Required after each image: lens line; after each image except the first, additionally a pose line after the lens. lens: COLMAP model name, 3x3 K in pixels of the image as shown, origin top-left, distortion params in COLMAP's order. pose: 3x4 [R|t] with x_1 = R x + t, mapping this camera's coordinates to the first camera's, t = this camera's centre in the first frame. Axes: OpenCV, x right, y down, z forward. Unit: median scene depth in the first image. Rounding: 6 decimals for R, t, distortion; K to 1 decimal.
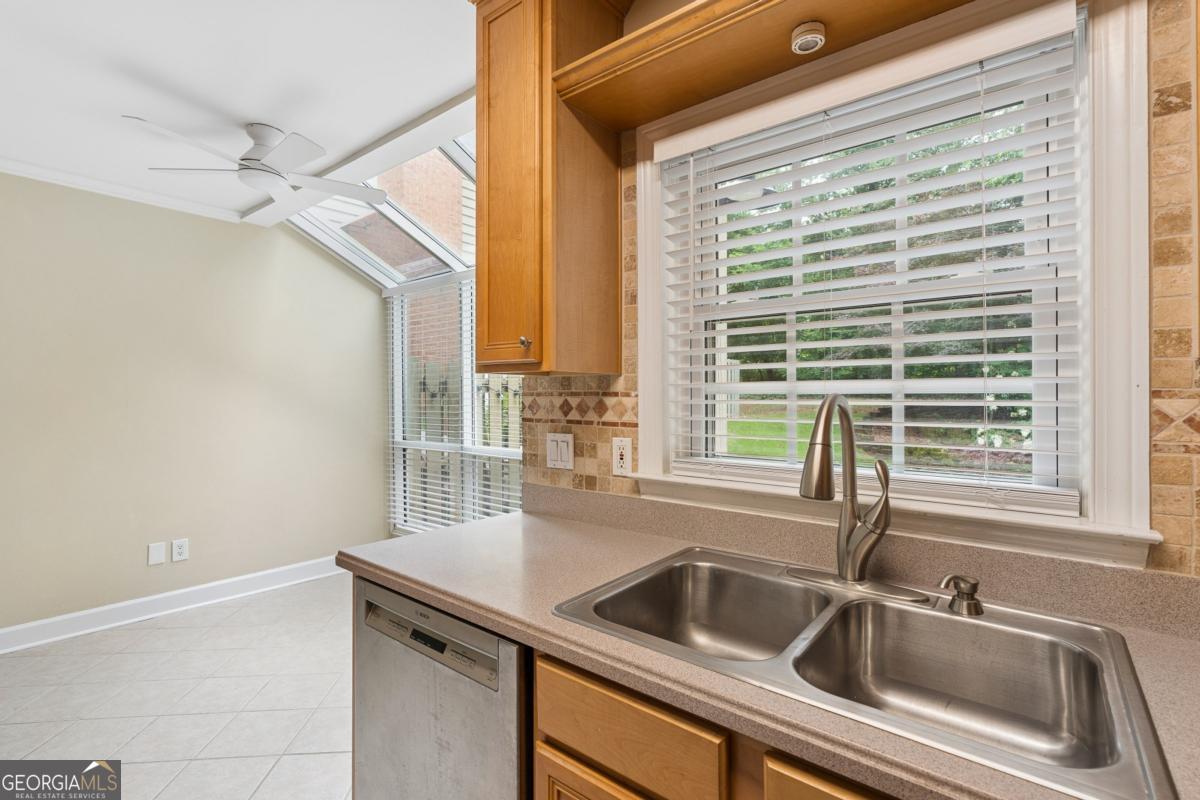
lens RADIAL K [[546.3, 0, 600.0], [0, 546.3, 400.0], [0, 0, 1]] dist [0.008858, 0.000268]
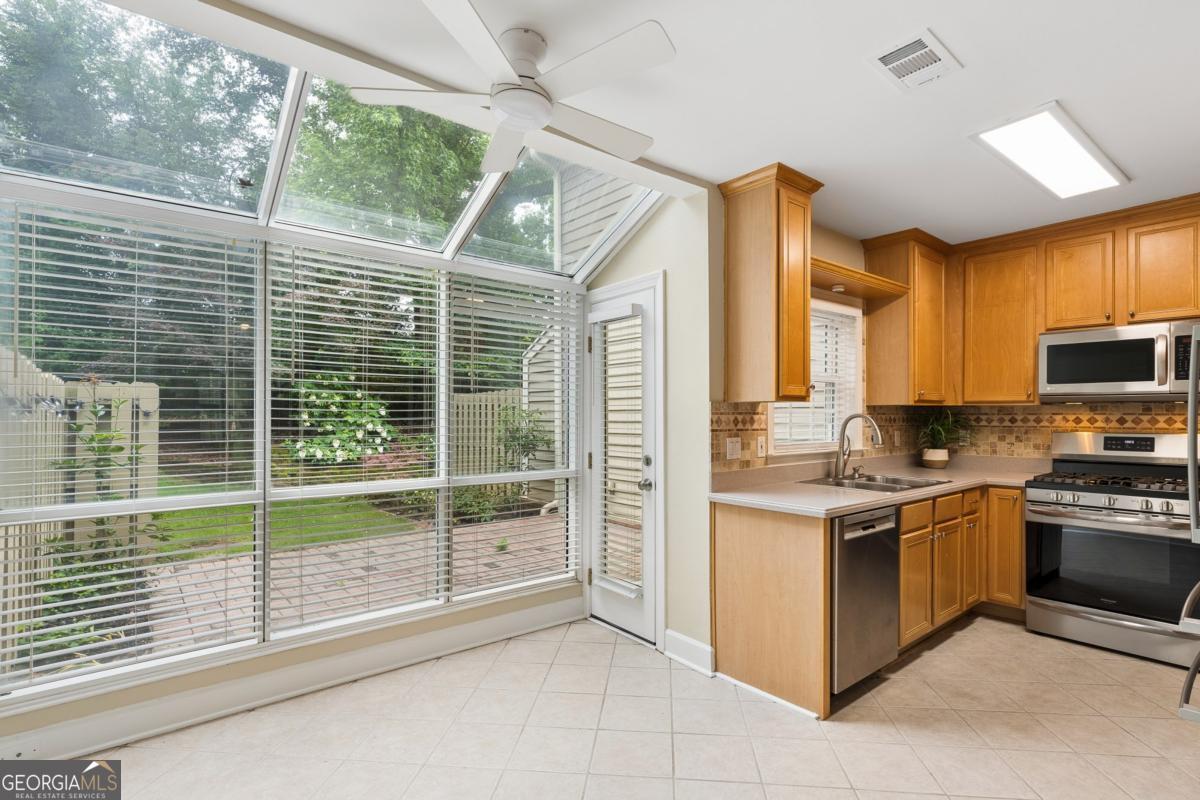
lens RADIAL K [[562.4, 0, 604.0], [0, 562.4, 413.2], [0, 0, 1]] dist [-0.000464, 0.000420]
pose [[0.217887, -0.002668, 0.975970, -1.682220], [0.004332, 0.999989, 0.001767, -0.014910], [-0.975964, 0.003843, 0.217897, 0.948265]]
